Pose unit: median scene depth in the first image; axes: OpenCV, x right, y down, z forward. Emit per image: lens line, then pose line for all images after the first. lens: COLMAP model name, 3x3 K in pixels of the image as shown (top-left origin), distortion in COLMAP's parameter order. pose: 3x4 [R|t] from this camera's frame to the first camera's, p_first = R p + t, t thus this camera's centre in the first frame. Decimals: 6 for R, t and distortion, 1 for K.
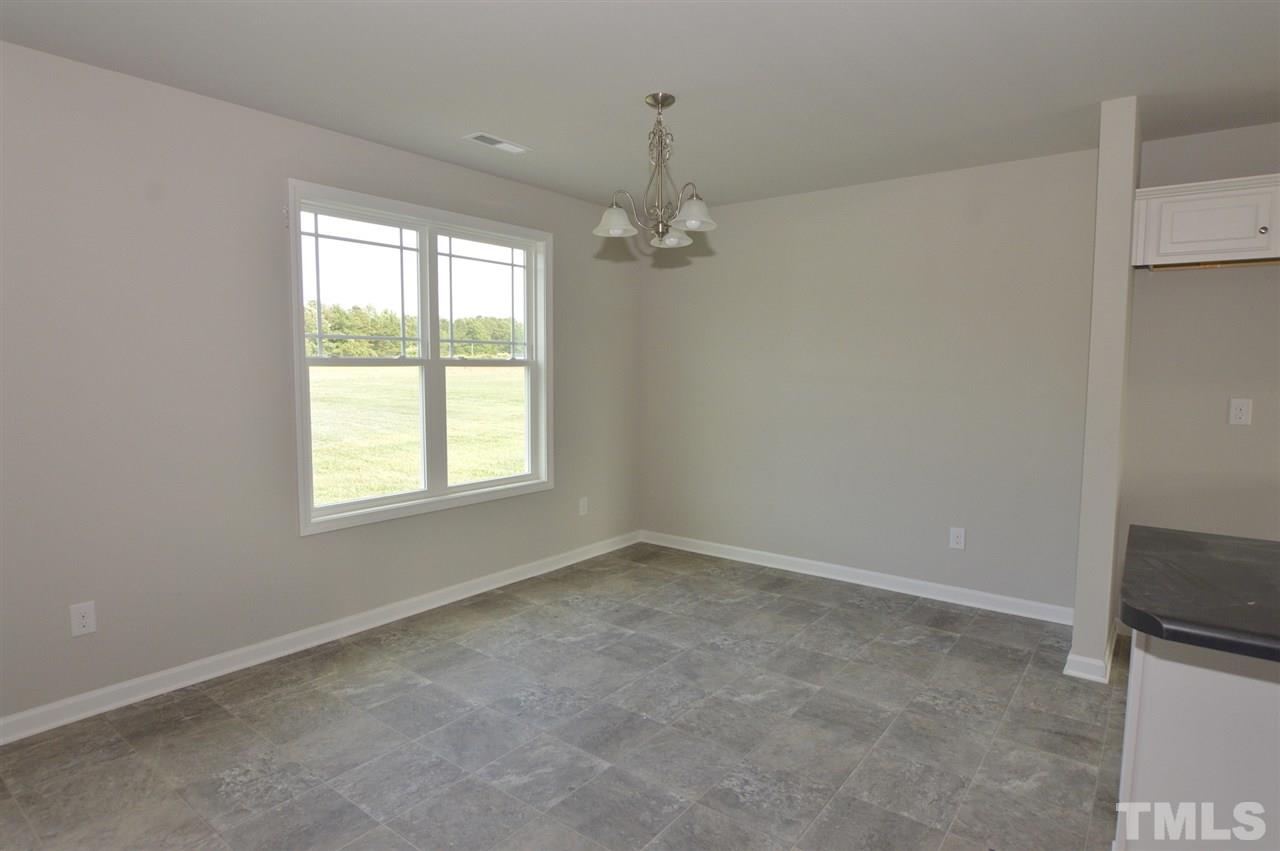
lens RADIAL K [[695.8, 0, 646.5], [0, 695.8, 424.7], [0, 0, 1]] dist [-0.029480, 0.004053]
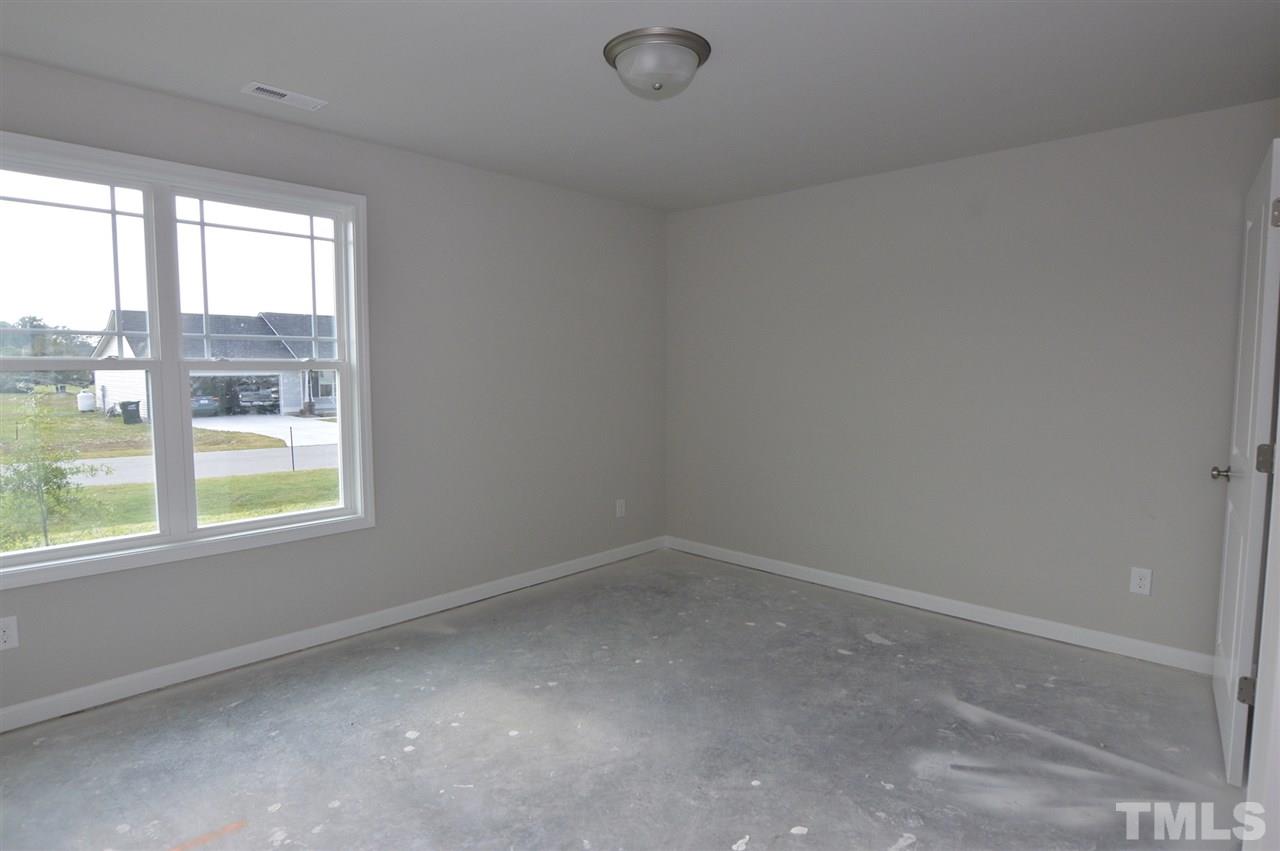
lens RADIAL K [[659.4, 0, 628.3], [0, 659.4, 424.9], [0, 0, 1]] dist [-0.022445, -0.000616]
pose [[0.991013, 0.004588, -0.133688, 0.246171], [-0.004278, 0.999987, 0.002603, -0.024755], [0.133699, -0.002008, 0.991020, 0.316171]]
